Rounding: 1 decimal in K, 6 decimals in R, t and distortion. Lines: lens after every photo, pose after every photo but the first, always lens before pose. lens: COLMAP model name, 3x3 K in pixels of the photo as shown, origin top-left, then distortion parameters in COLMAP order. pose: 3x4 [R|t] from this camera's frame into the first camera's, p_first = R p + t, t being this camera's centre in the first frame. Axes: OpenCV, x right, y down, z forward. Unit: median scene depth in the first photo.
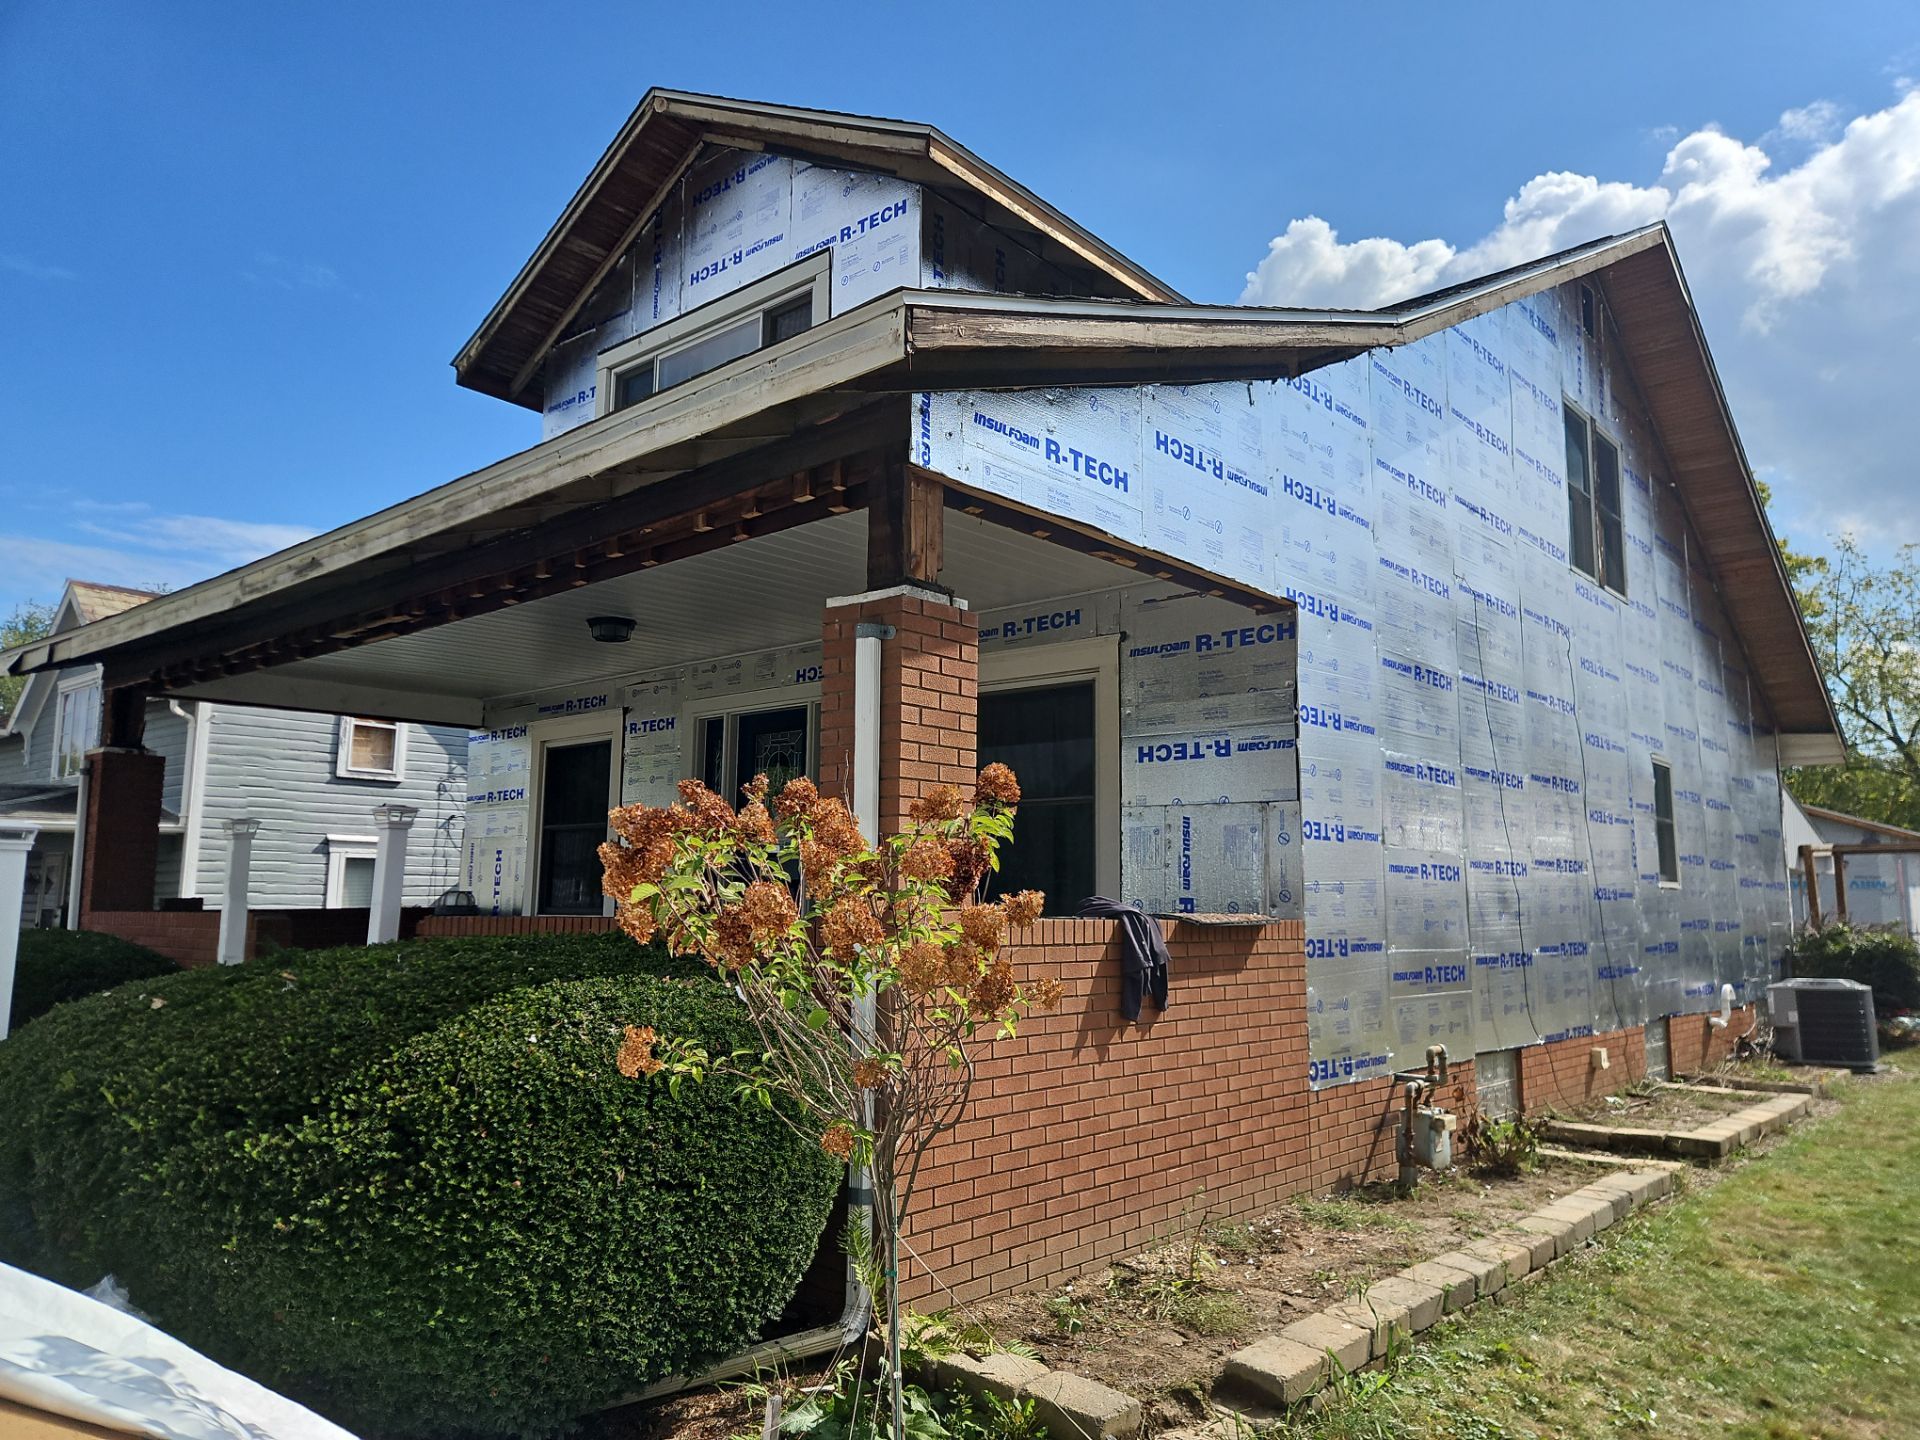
lens RADIAL K [[1310.8, 0, 949.6], [0, 1310.8, 704.1], [0, 0, 1]] dist [0.044164, 0.001104]
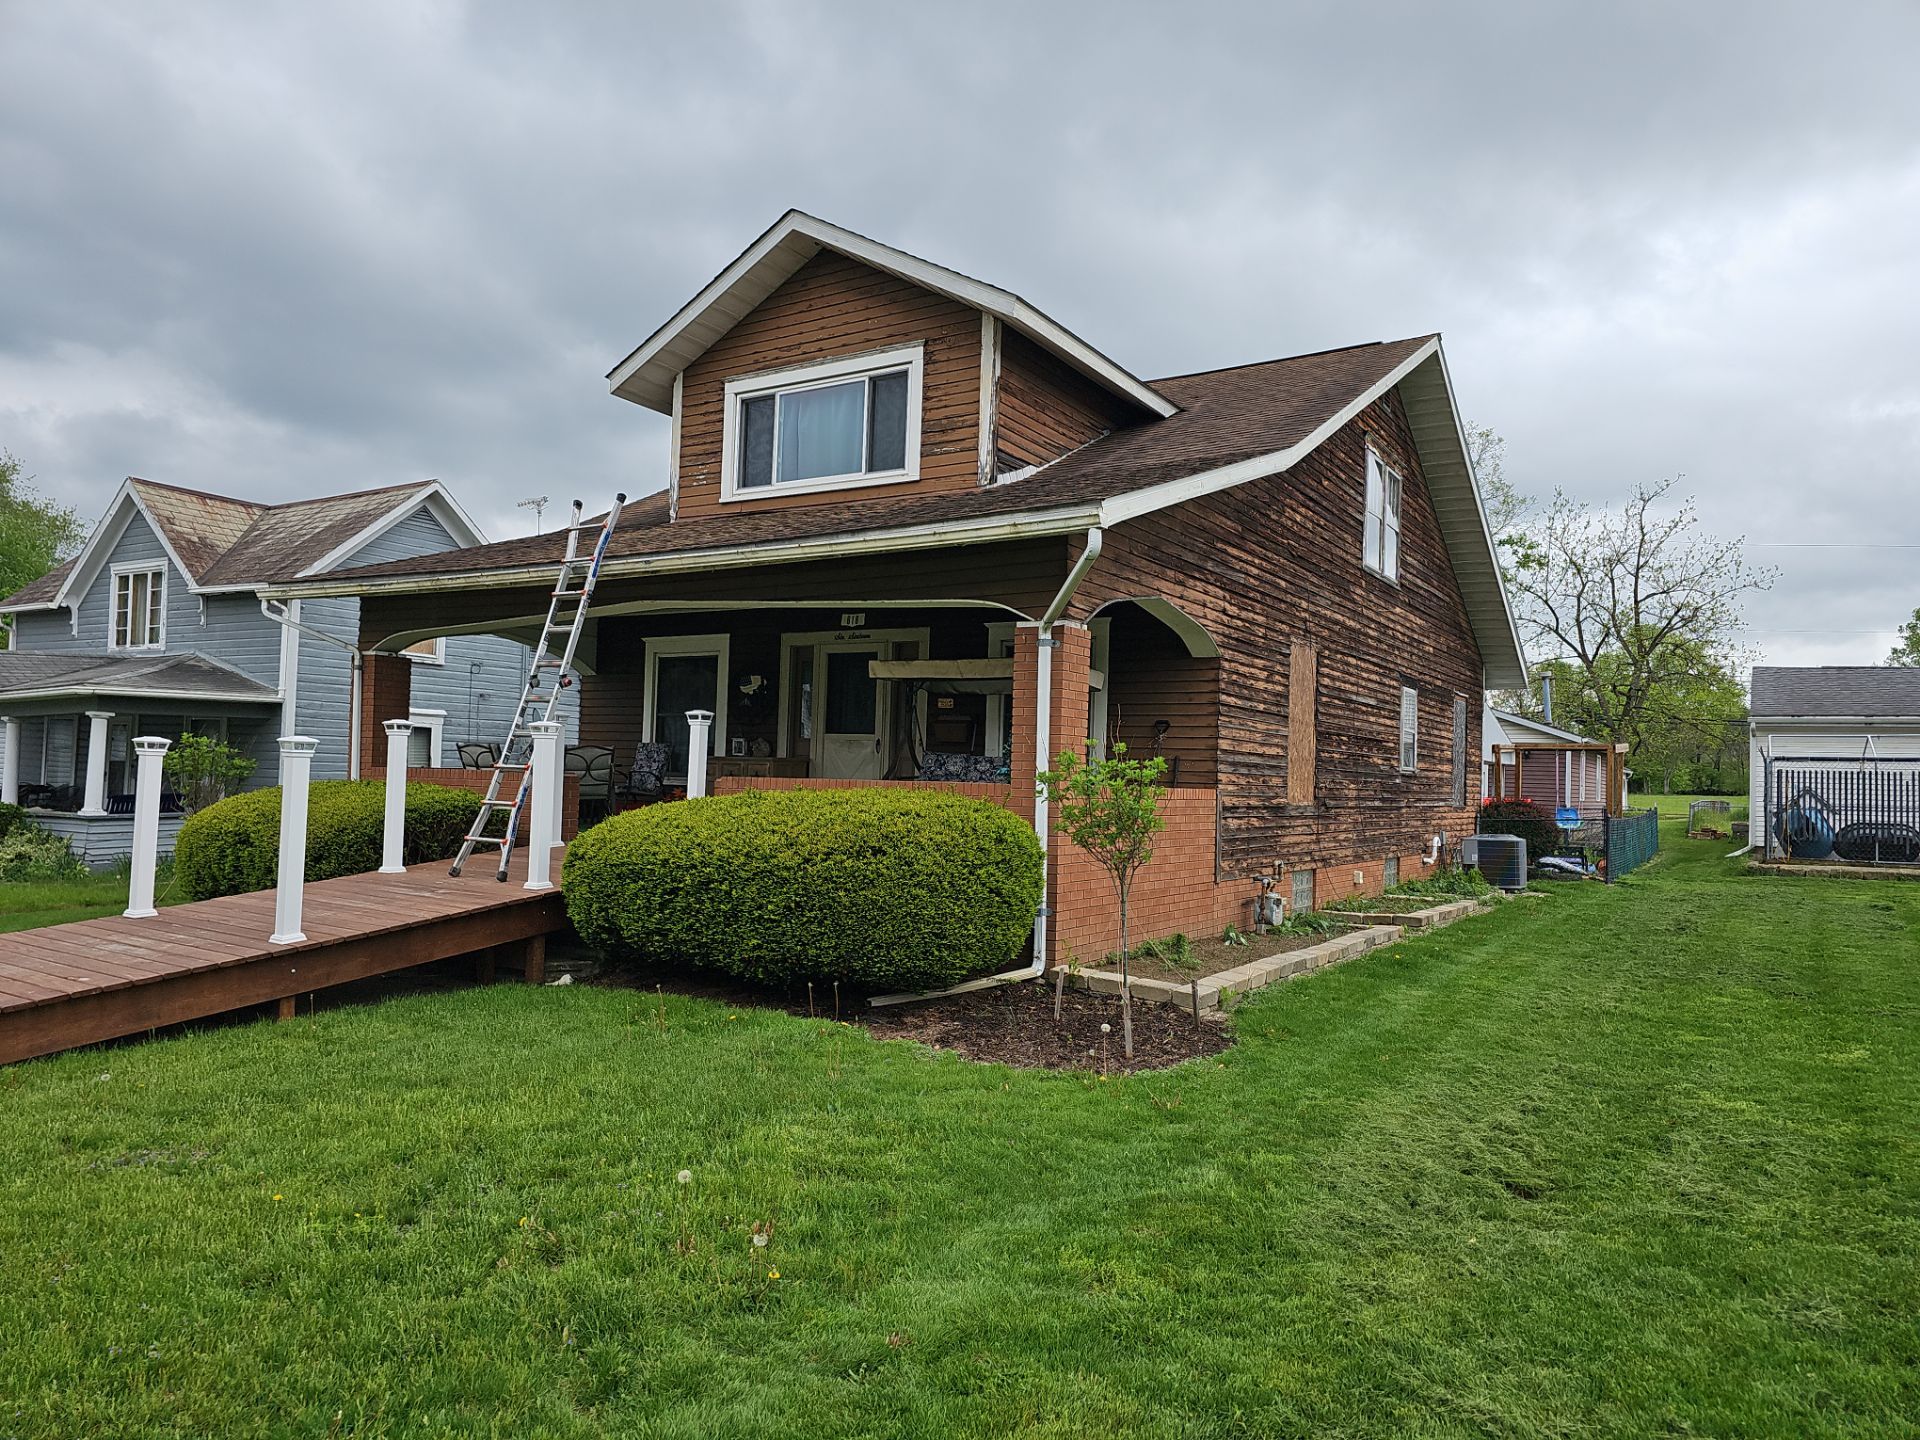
lens RADIAL K [[1268.7, 0, 970.0], [0, 1268.7, 725.9], [0, 0, 1]] dist [0.005315, -0.000380]
pose [[0.987208, 0.026182, 0.157274, -0.165117], [-0.043715, 0.993071, 0.109081, -0.046615], [-0.153328, -0.114561, 0.981512, -0.310012]]
